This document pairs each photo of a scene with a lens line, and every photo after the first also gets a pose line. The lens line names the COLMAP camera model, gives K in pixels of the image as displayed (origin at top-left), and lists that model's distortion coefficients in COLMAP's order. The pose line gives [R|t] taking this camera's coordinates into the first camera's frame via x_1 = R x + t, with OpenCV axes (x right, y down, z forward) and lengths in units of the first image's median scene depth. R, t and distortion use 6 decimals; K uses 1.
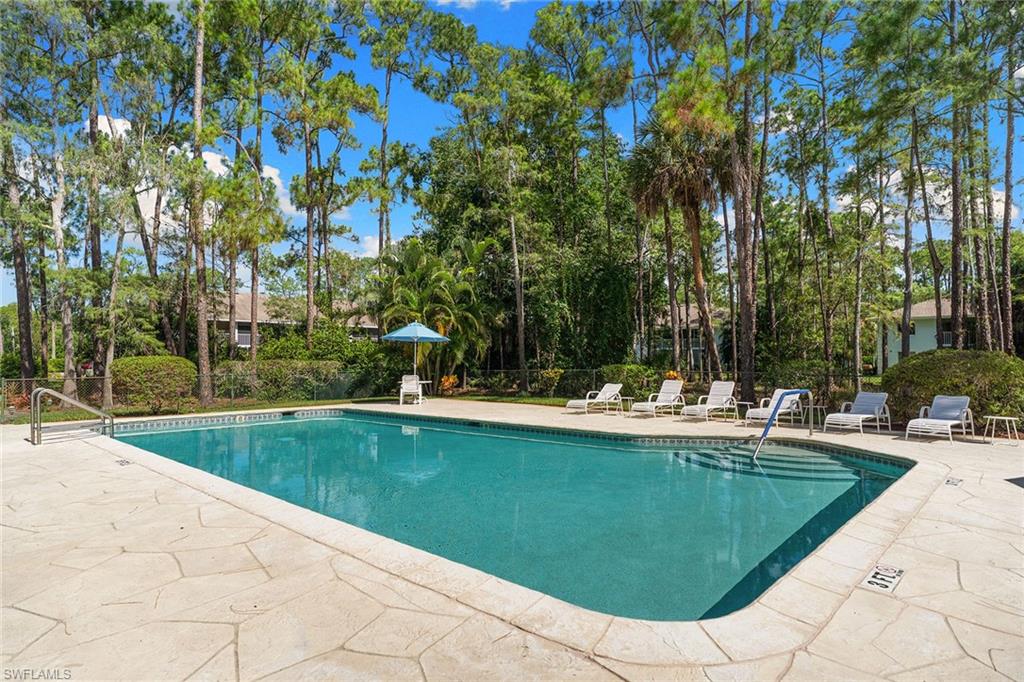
lens RADIAL K [[599.1, 0, 512.0], [0, 599.1, 341.0], [0, 0, 1]] dist [-0.013636, 0.001447]
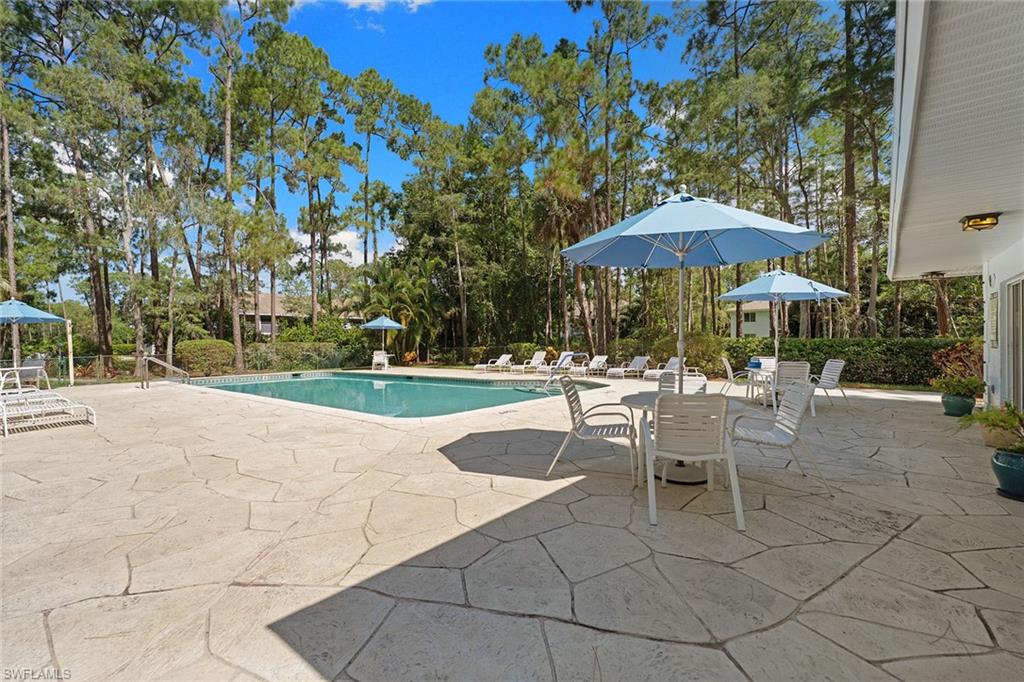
lens RADIAL K [[459.3, 0, 510.0], [0, 459.3, 343.8], [0, 0, 1]] dist [0.003121, -0.000634]
pose [[0.997786, -0.009541, 0.065814, 0.058197], [0.007256, 0.999366, 0.034859, 0.000116], [-0.066105, -0.034304, 0.997223, -0.130532]]
